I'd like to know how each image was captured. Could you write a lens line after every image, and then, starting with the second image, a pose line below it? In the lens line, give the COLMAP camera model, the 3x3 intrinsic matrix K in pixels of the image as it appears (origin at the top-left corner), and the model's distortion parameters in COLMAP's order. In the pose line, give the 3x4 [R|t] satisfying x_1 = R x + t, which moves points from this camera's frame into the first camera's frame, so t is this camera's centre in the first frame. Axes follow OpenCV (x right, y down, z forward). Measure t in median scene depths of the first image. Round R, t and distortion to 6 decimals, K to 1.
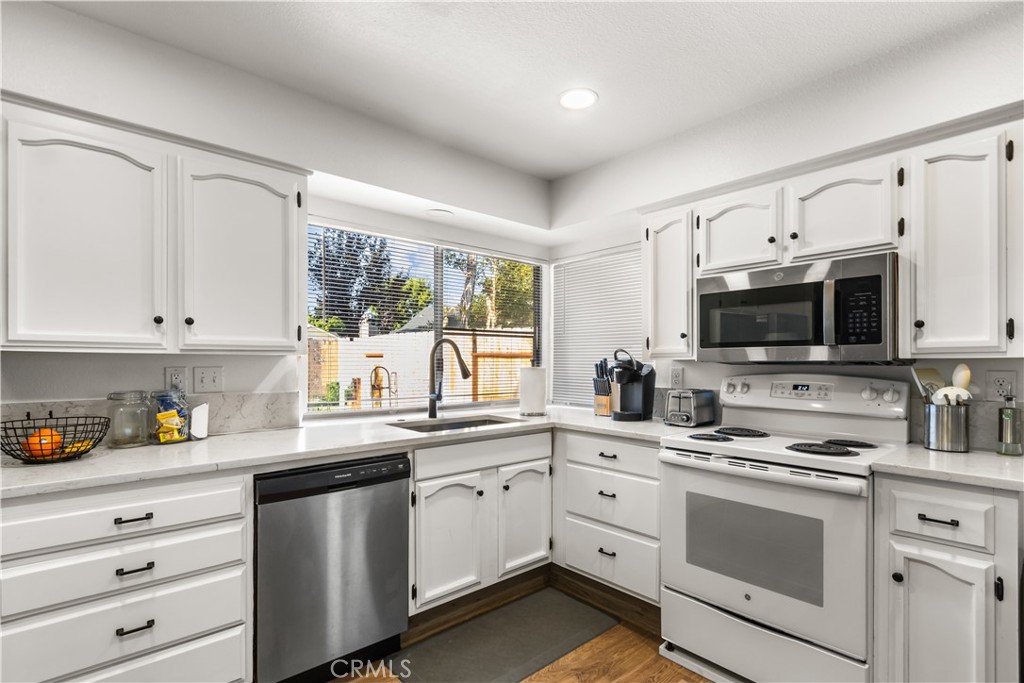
lens RADIAL K [[490.2, 0, 512.7], [0, 490.2, 360.1], [0, 0, 1]] dist [-0.000421, 0.000015]
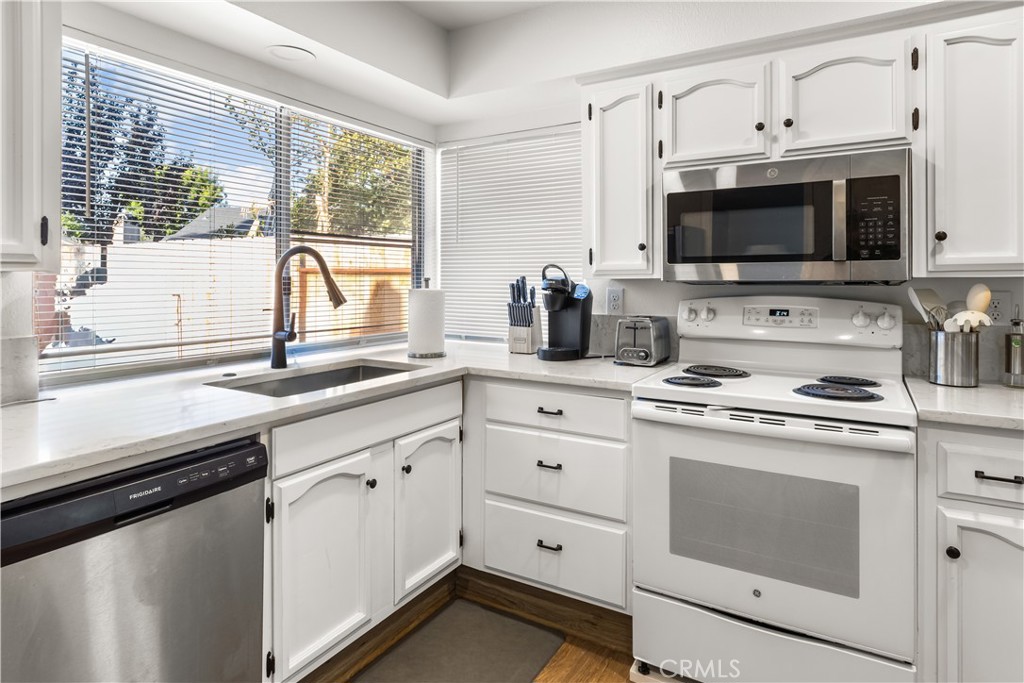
lens RADIAL K [[581.2, 0, 510.7], [0, 581.2, 277.4], [0, 0, 1]] dist [0.002132, 0.000178]
pose [[0.953917, -0.000313, 0.300069, -0.121786], [0.000147, 1.000000, 0.000575, -0.003410], [-0.300069, -0.000505, 0.953917, 0.206537]]
